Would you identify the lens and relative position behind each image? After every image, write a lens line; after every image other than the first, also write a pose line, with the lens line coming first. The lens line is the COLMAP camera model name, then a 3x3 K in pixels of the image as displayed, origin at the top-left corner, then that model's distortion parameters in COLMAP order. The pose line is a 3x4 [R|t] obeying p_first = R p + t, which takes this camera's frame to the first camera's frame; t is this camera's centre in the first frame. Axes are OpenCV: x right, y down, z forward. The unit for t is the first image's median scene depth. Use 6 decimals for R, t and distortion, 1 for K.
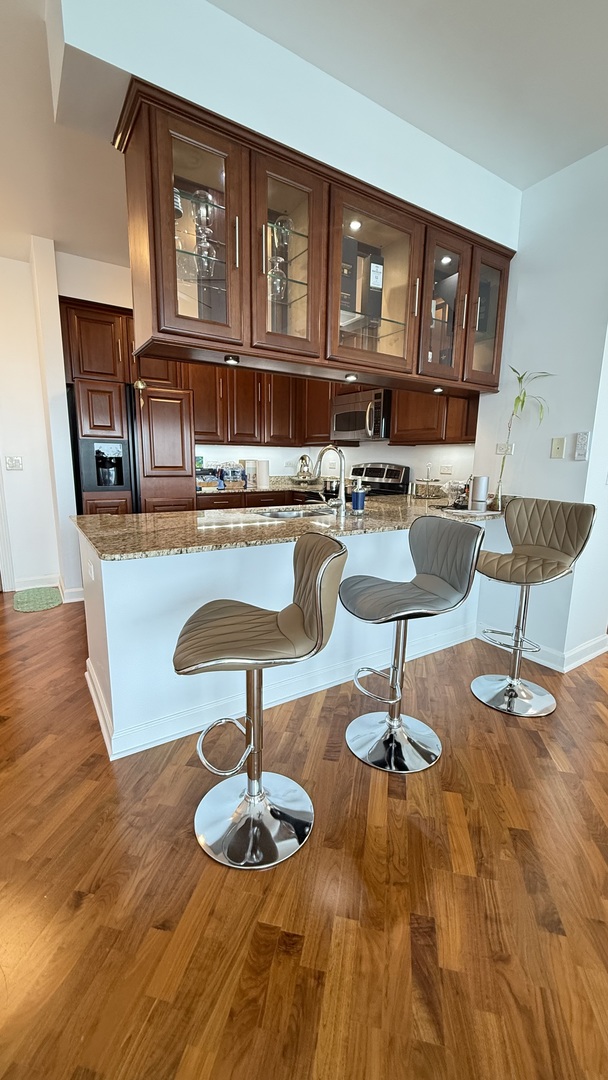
lens RADIAL K [[433.5, 0, 306.3], [0, 433.5, 540.6], [0, 0, 1]] dist [0.000301, -0.000336]
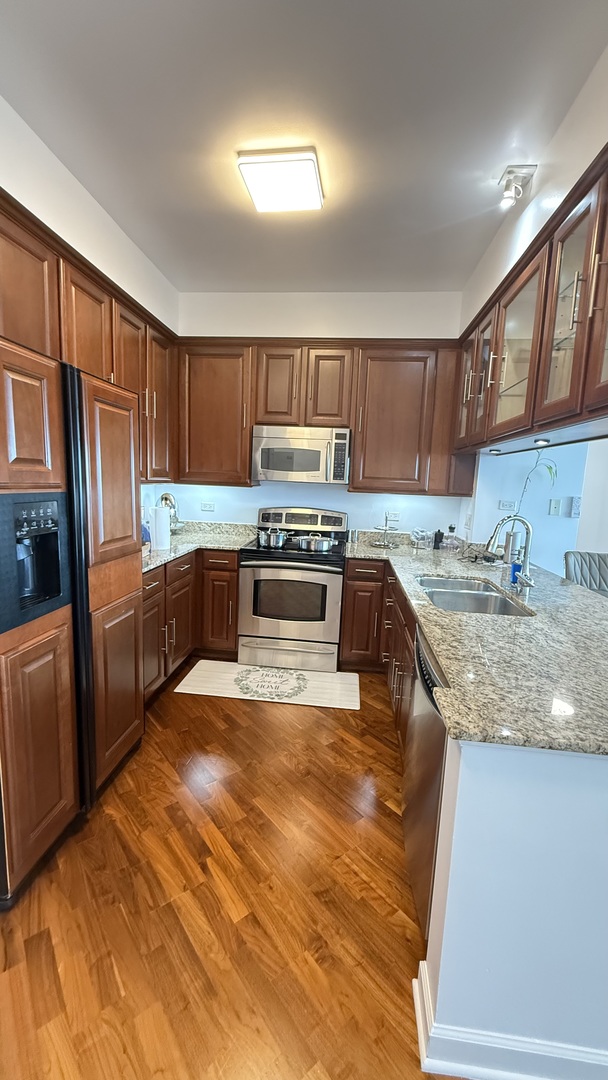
lens RADIAL K [[433.5, 0, 305.1], [0, 433.5, 538.2], [0, 0, 1]] dist [0.000301, -0.000336]
pose [[0.630387, -0.098598, 0.769994, -0.611589], [0.114373, 0.992873, 0.033502, -0.178252], [-0.767809, 0.066947, 0.637171, 0.545308]]
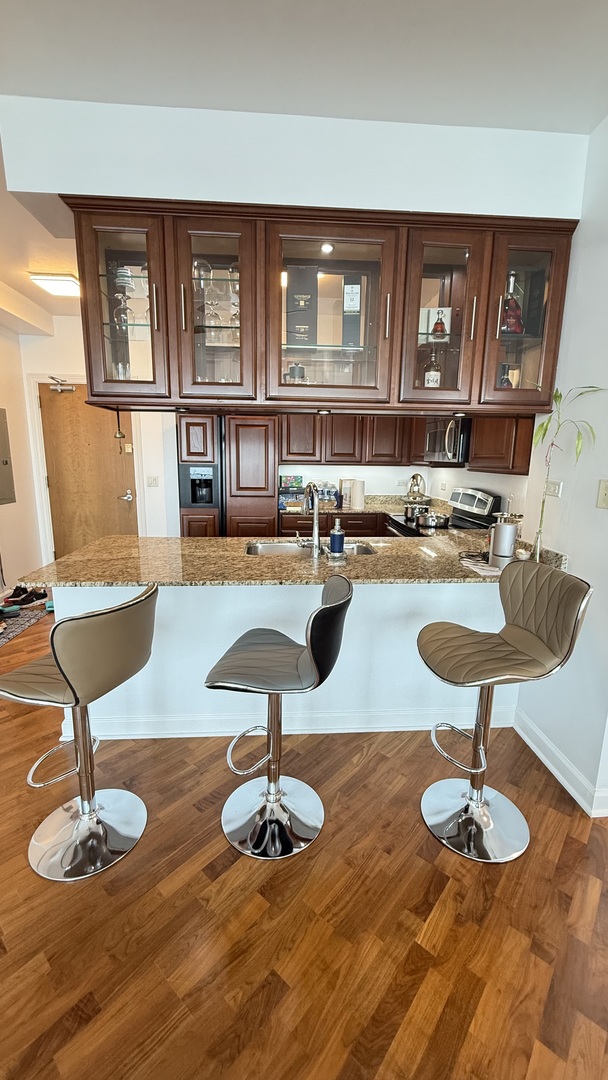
lens RADIAL K [[433.5, 0, 305.0], [0, 433.5, 540.3], [0, 0, 1]] dist [0.000301, -0.000336]
pose [[0.872183, 0.091438, -0.480557, 0.357379], [-0.092872, 0.995460, 0.020854, -0.078142], [0.480282, 0.026442, 0.876715, 0.116829]]
